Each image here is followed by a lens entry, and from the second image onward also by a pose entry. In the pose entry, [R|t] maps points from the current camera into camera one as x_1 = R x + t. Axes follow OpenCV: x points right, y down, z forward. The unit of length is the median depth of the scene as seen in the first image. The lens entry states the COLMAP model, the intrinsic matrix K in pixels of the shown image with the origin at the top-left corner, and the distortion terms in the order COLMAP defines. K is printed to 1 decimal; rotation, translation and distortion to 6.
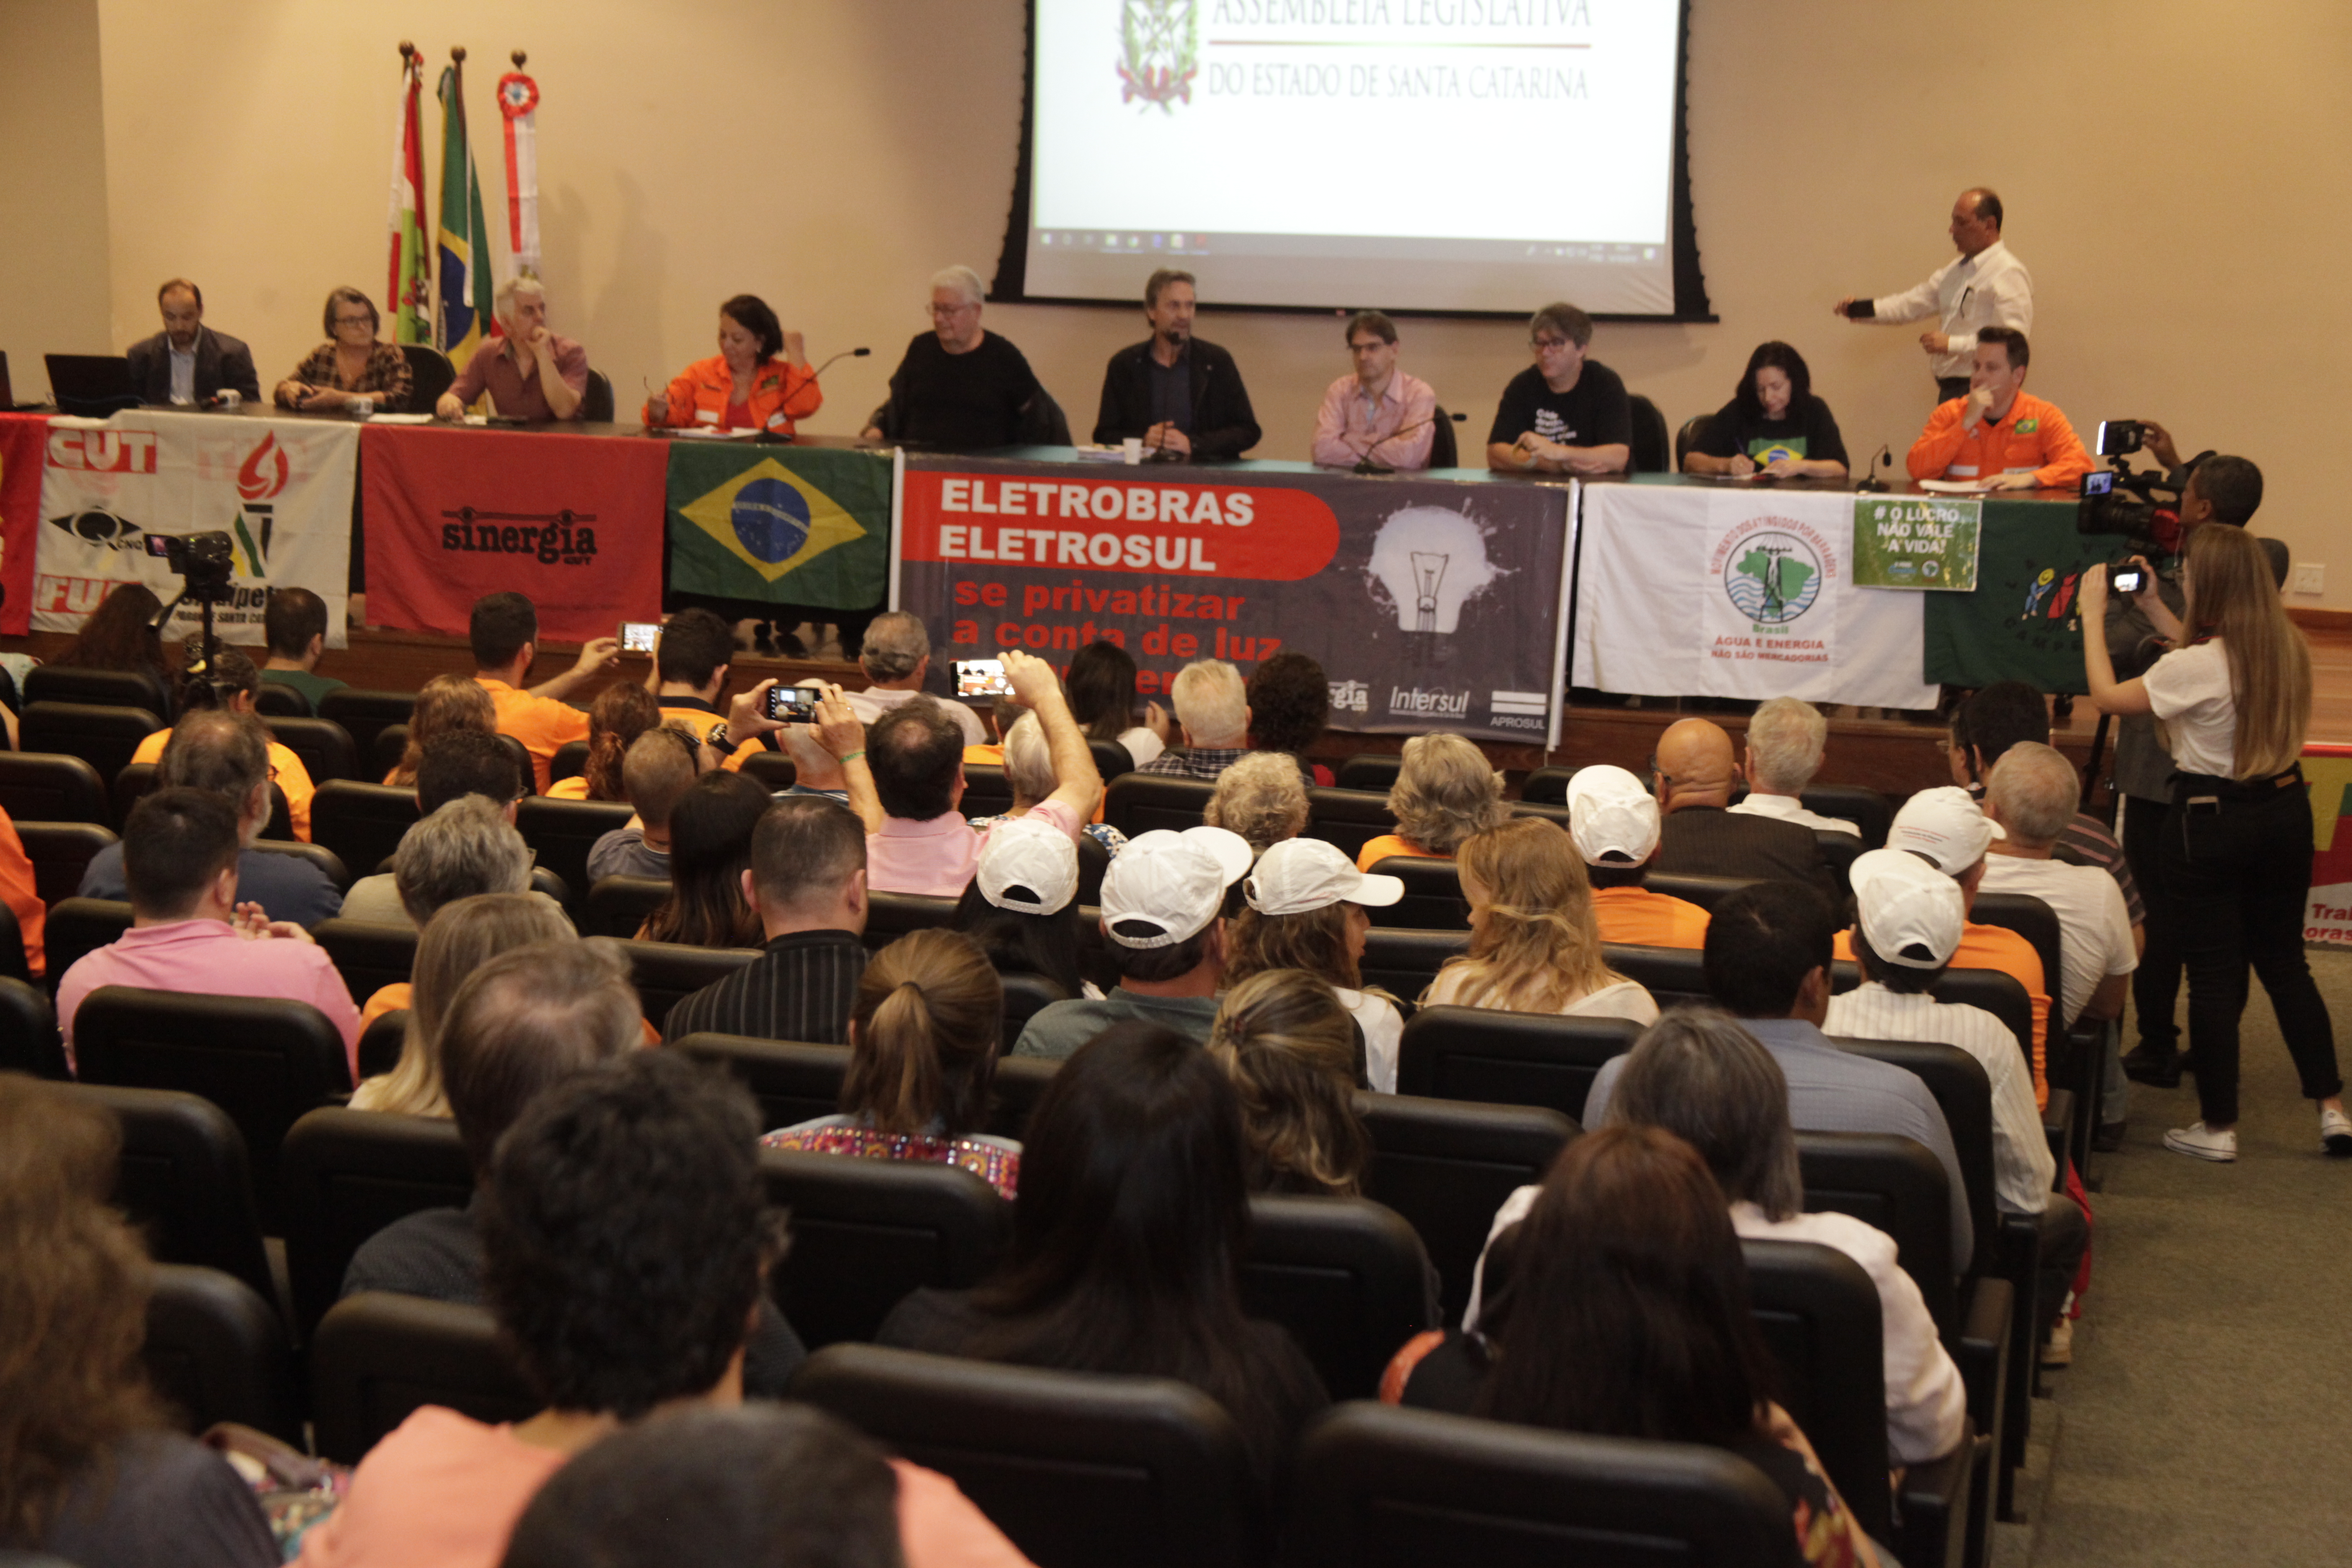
lens RADIAL K [[3843.4, 0, 1176.1], [0, 3843.4, 787.3], [0, 0, 1]] dist [0.076641, 0.000000]
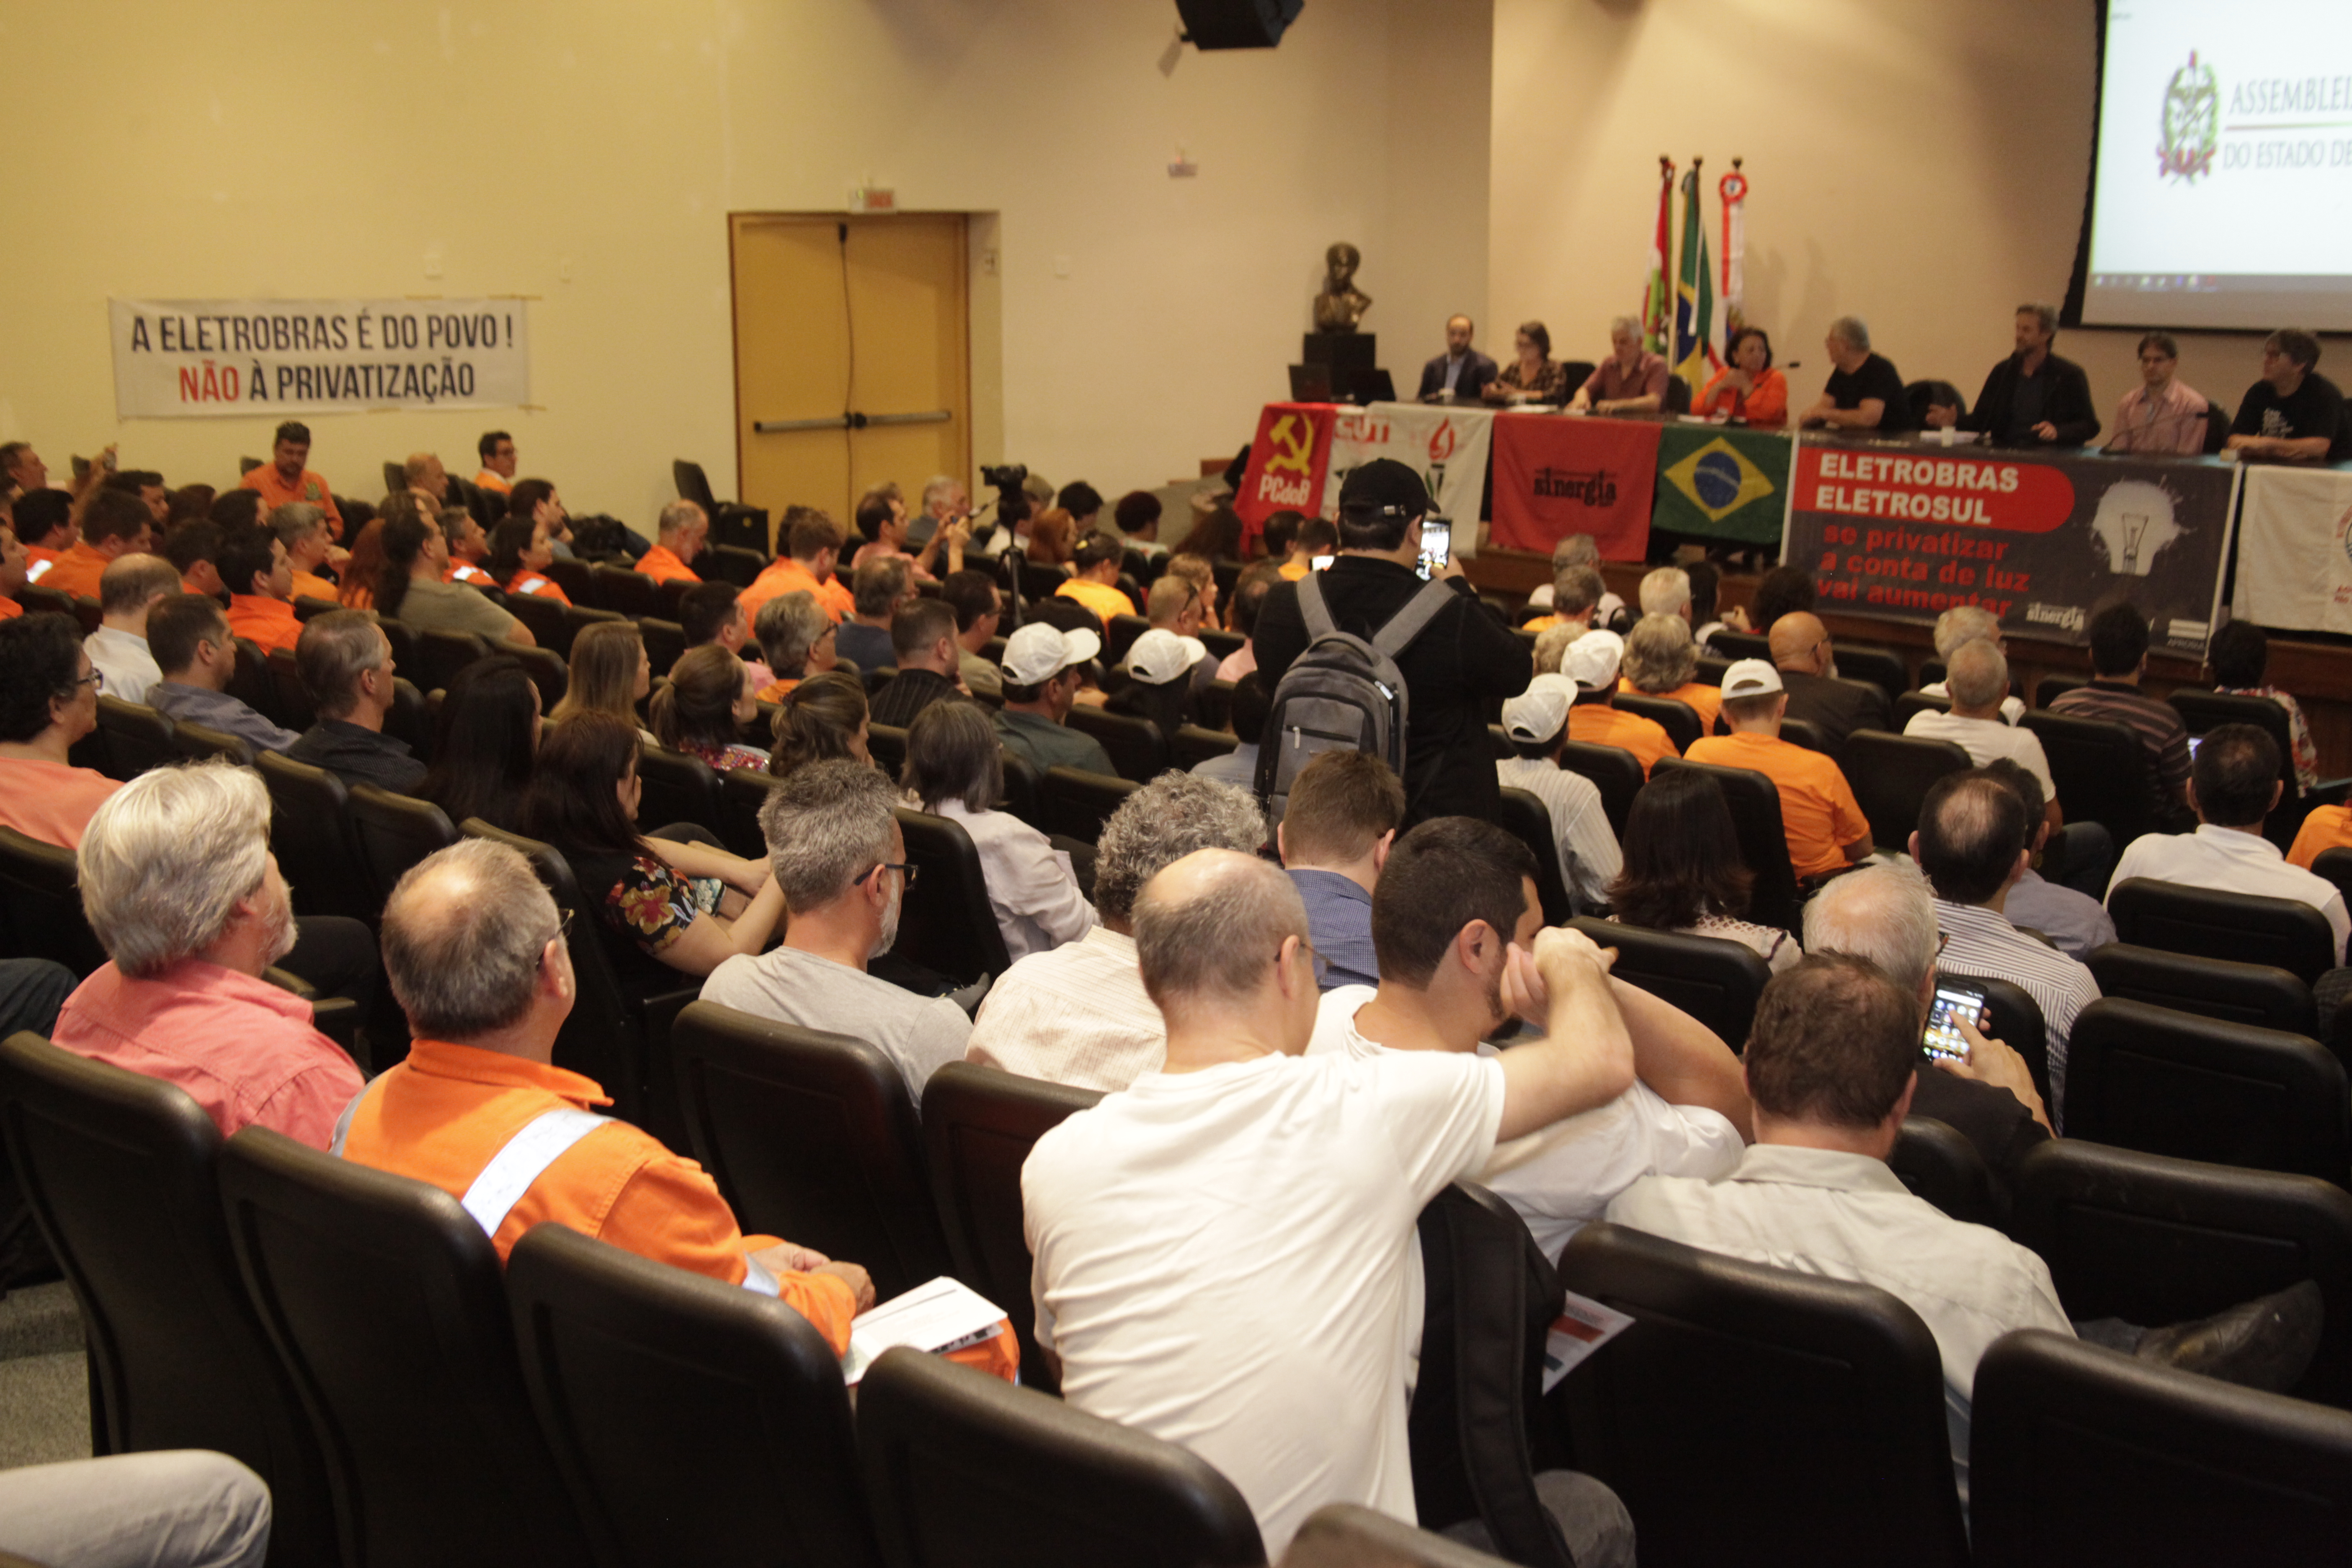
lens RADIAL K [[3174.6, 0, 1175.7], [0, 3174.6, 782.9], [0, 0, 1]] dist [0.001214, 0.000000]
pose [[0.790866, 0.080725, -0.606642, 0.467121], [-0.070779, 0.996675, 0.040354, 0.010808], [0.607883, 0.011023, 0.793950, -0.077793]]
